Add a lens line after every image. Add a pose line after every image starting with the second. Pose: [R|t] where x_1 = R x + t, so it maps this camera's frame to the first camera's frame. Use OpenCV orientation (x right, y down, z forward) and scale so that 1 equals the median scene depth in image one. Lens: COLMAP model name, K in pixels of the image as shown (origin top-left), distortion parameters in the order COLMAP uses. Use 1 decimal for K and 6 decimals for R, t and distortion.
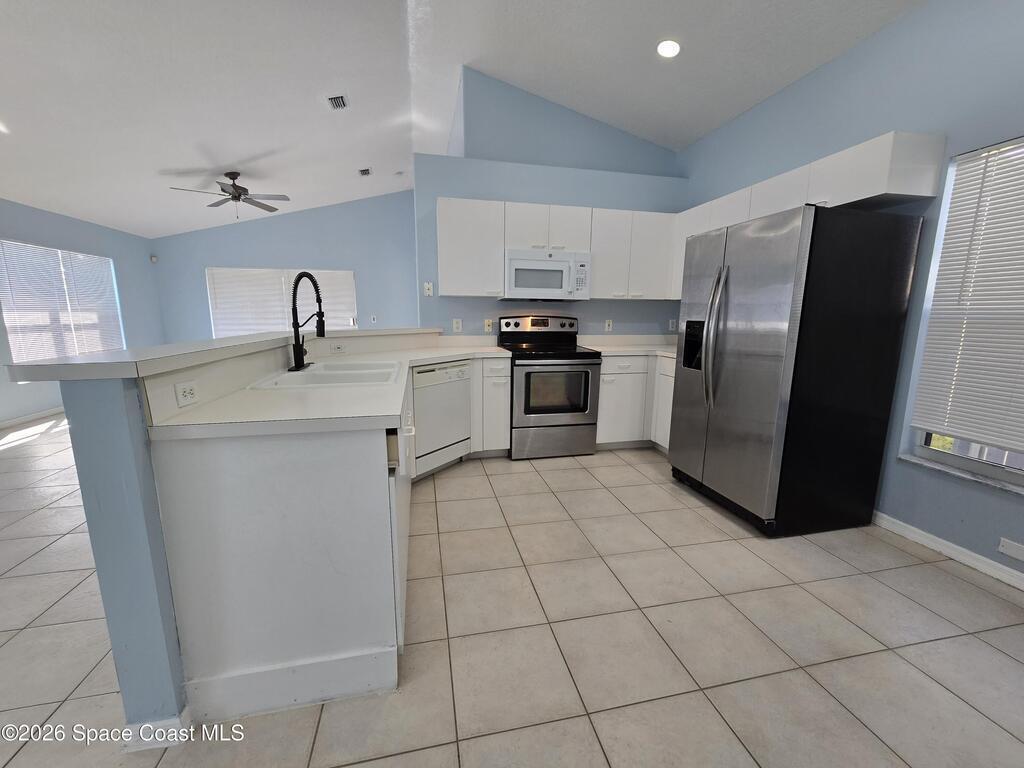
lens RADIAL K [[419.8, 0, 513.6], [0, 419.8, 388.9], [0, 0, 1]] dist [-0.004948, 0.001317]
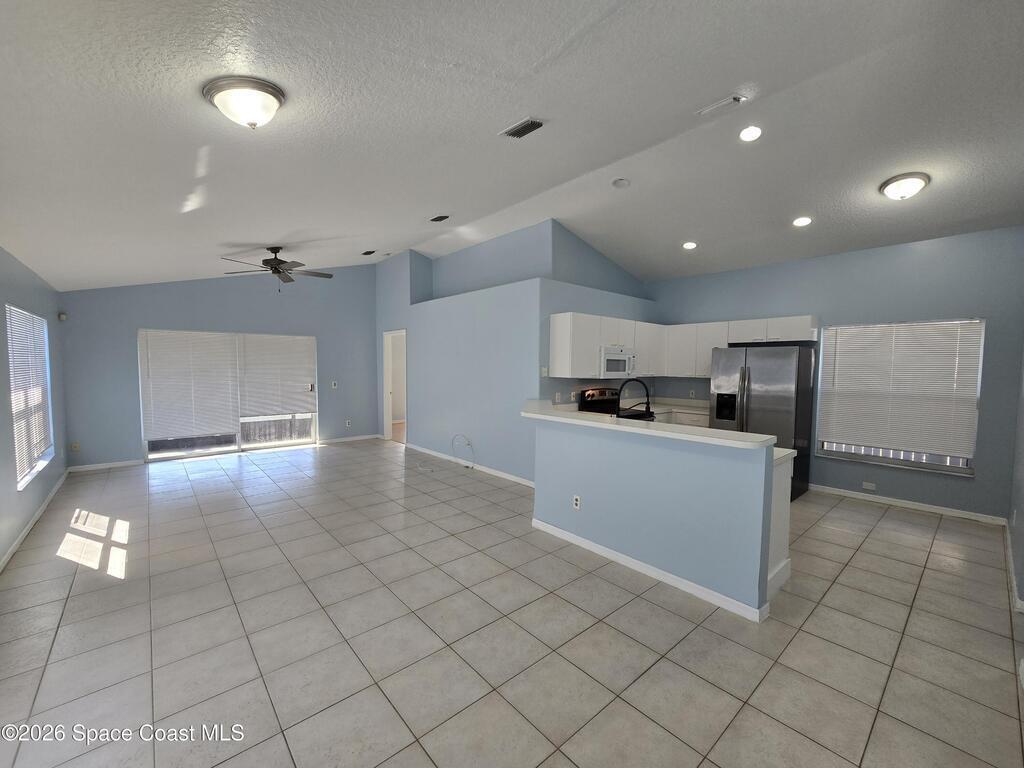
lens RADIAL K [[419.8, 0, 513.8], [0, 419.8, 387.9], [0, 0, 1]] dist [-0.004948, 0.001317]
pose [[0.877535, -0.025684, 0.478824, -1.080793], [0.081271, 0.992084, -0.095729, -0.075136], [-0.472575, 0.122920, 0.872676, -0.146199]]
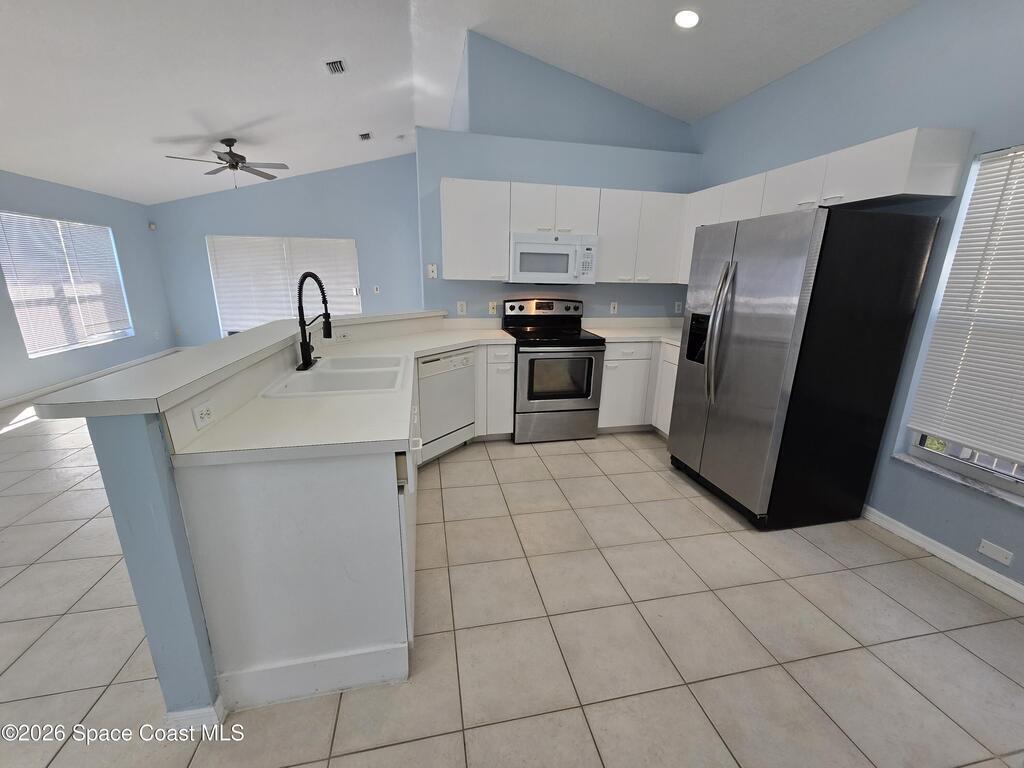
lens RADIAL K [[419.8, 0, 514.0], [0, 419.8, 389.4], [0, 0, 1]] dist [-0.004948, 0.001317]
pose [[0.999907, 0.011458, -0.007342, -0.000628], [-0.010751, 0.995886, 0.089969, -0.059516], [0.008342, -0.089882, 0.995917, -0.009686]]
